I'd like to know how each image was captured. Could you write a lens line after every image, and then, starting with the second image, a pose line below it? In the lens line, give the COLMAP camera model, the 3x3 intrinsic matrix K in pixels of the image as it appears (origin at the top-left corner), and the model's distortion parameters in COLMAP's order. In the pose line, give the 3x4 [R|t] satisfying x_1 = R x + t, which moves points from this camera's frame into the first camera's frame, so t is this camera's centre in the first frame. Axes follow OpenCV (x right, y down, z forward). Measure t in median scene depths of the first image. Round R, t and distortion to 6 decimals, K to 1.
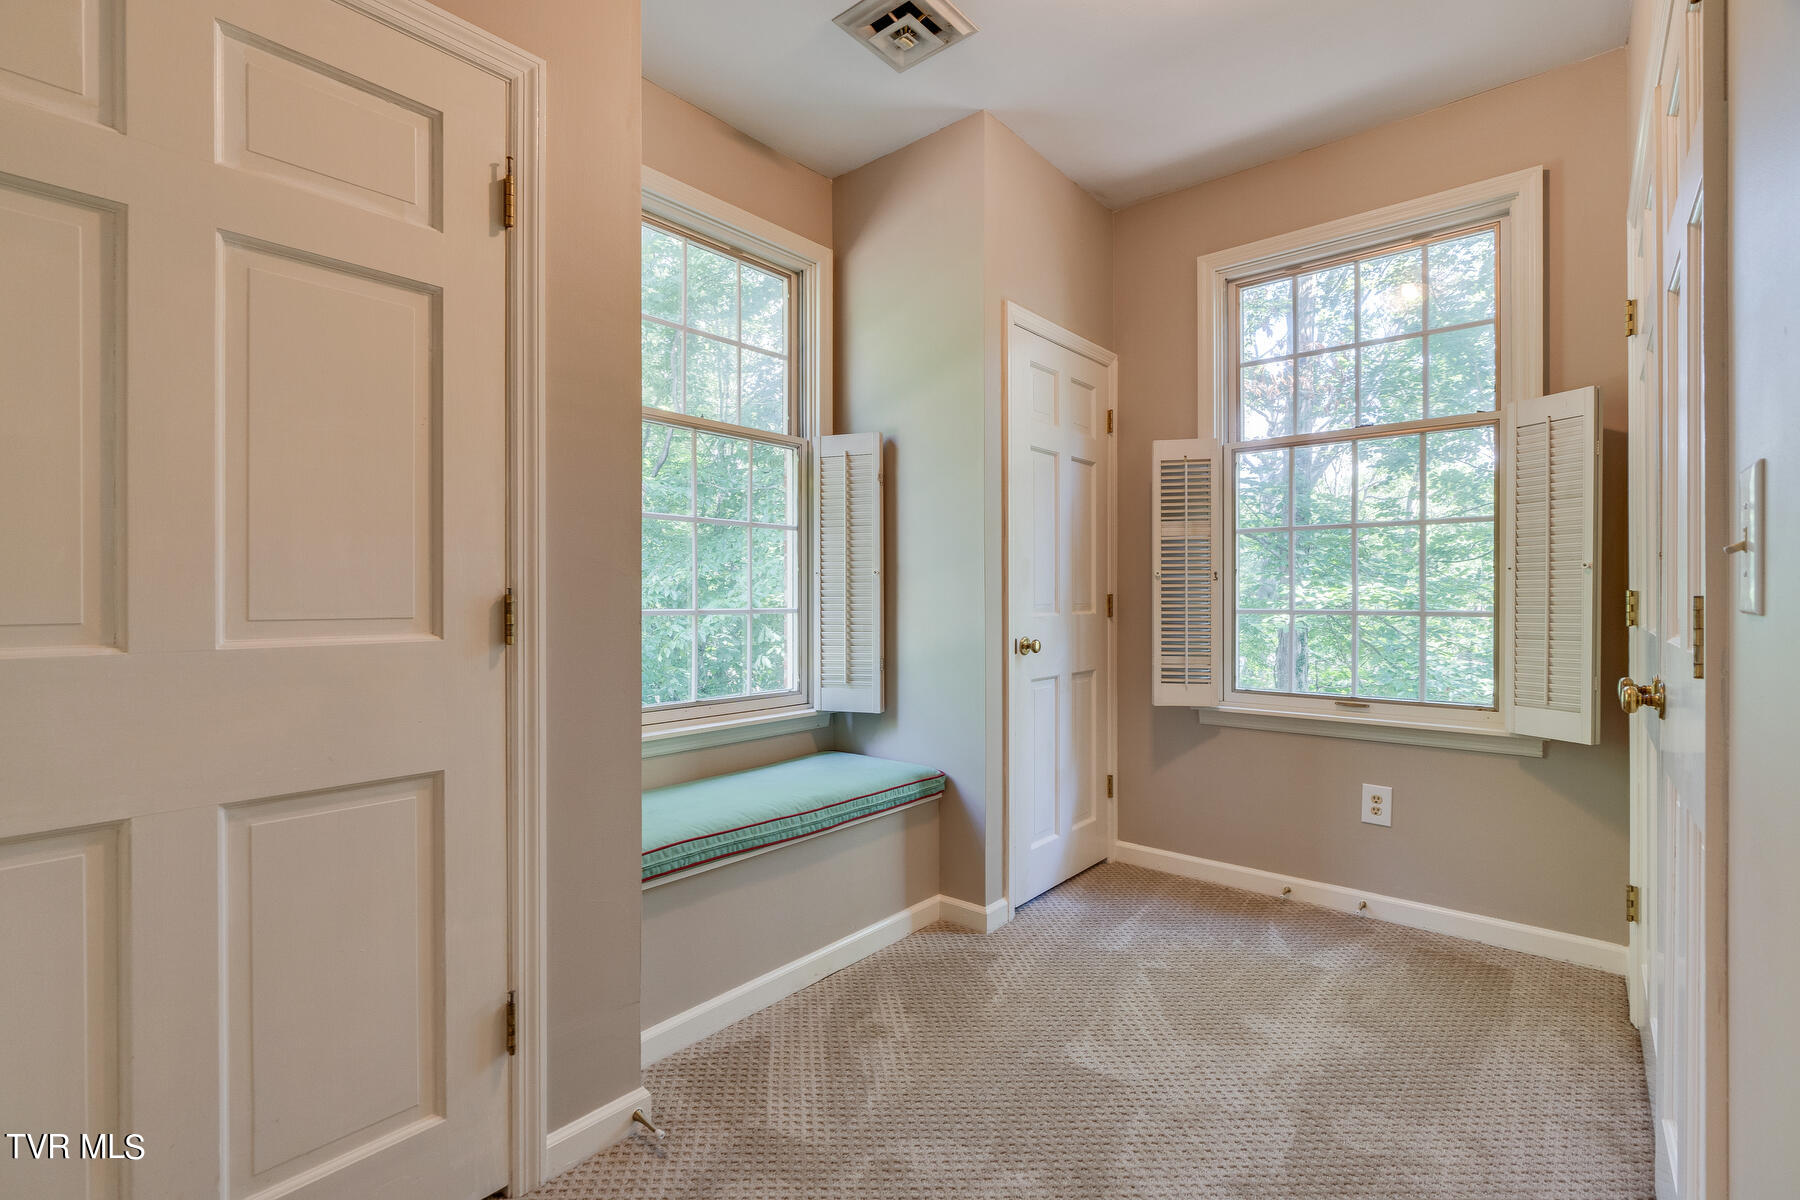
lens RADIAL K [[815.5, 0, 884.9], [0, 815.5, 603.7], [0, 0, 1]] dist [-0.003652, 0.000498]
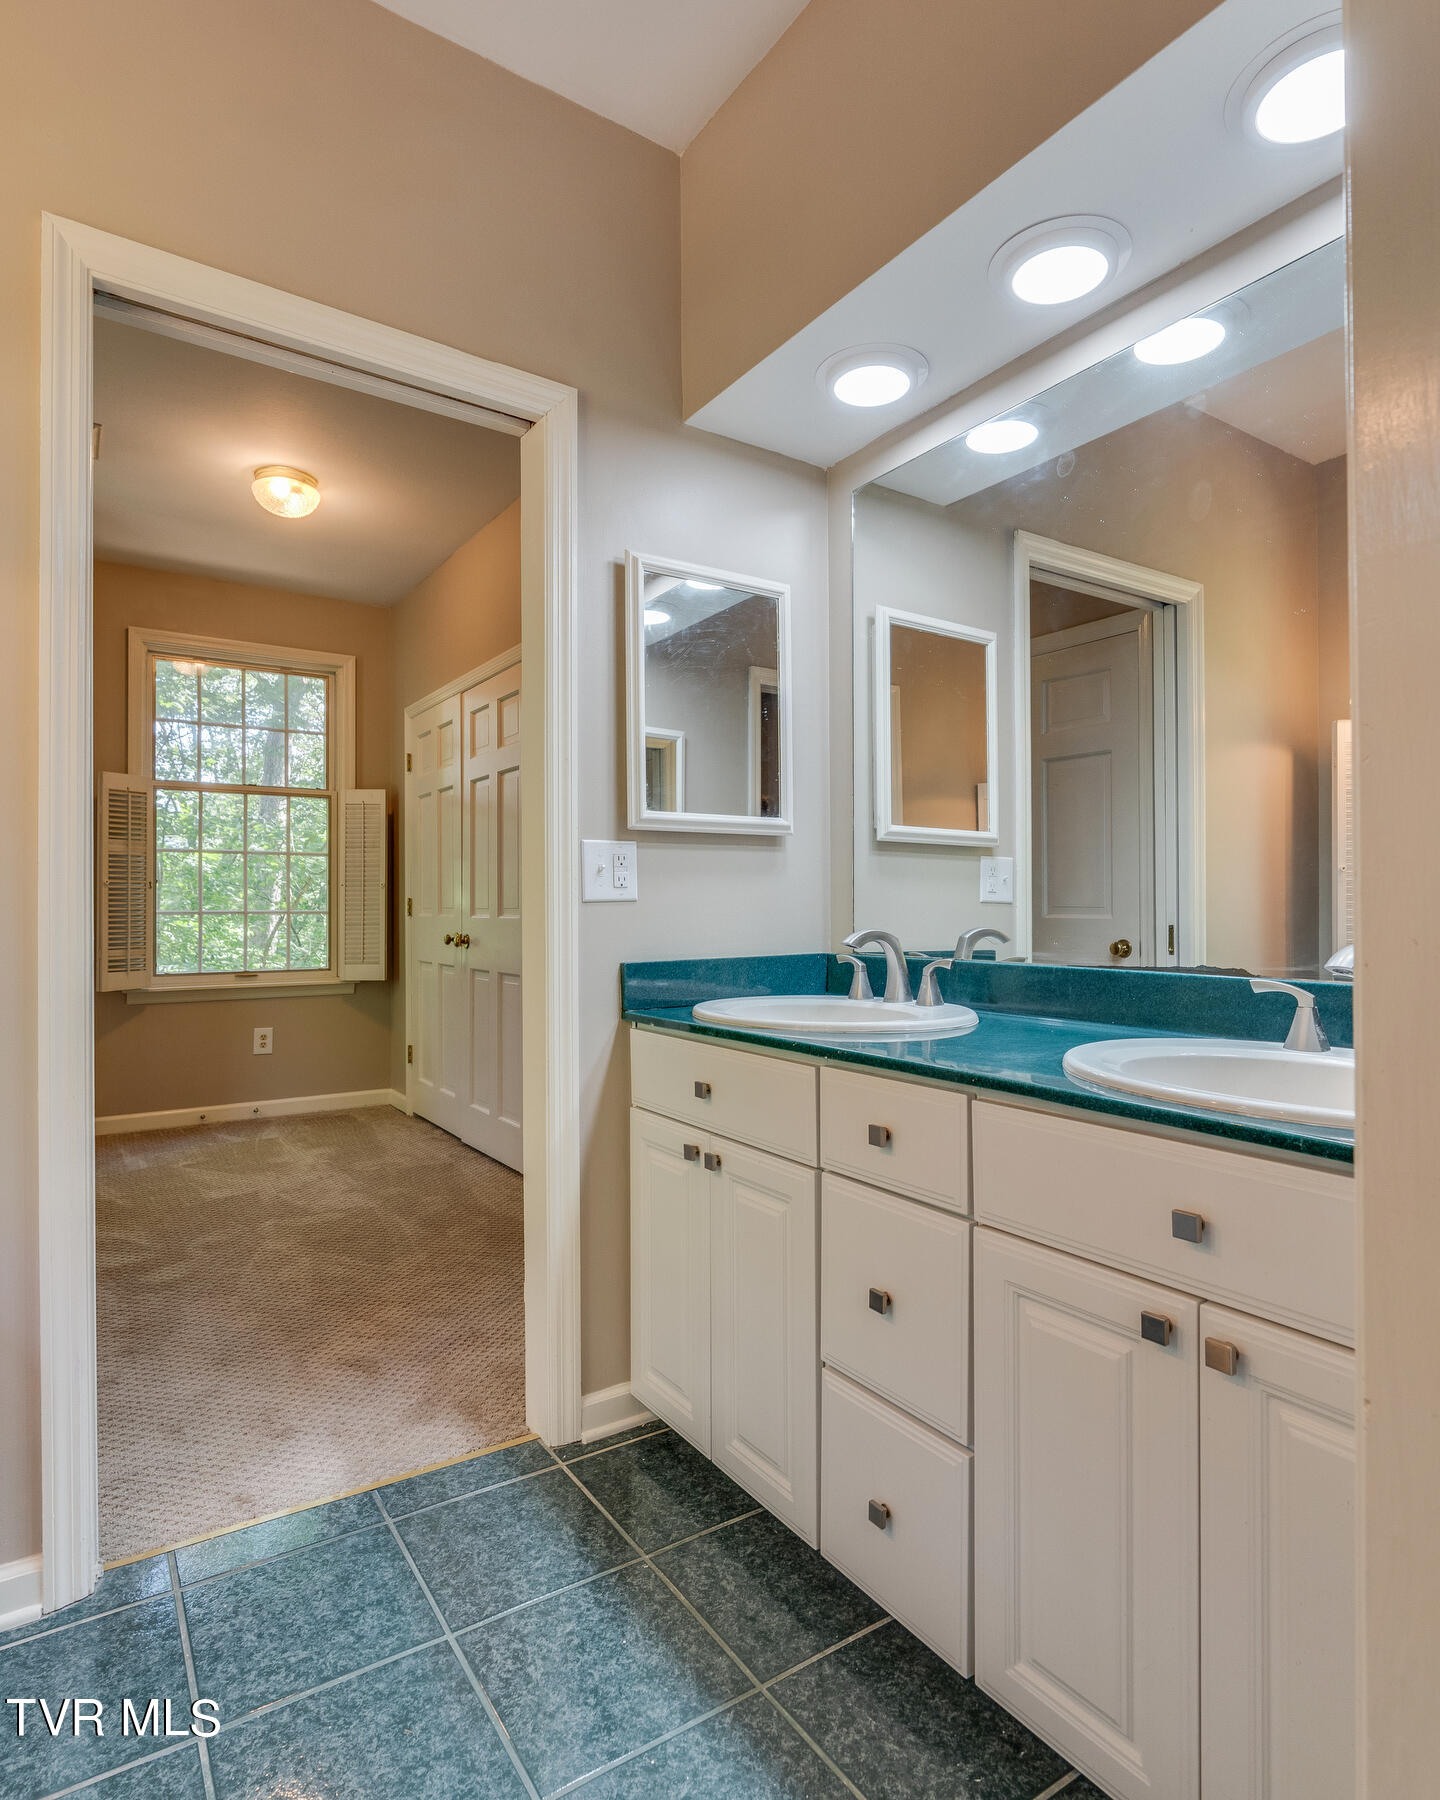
lens RADIAL K [[989.1, 0, 715.4], [0, 989.1, 900.1], [0, 0, 1]] dist [-0.001685, -0.000087]
pose [[0.289307, 0.003549, 0.957230, -0.886421], [0.006233, 0.999965, -0.005592, 0.004506], [-0.957216, 0.007584, 0.289275, -0.316998]]
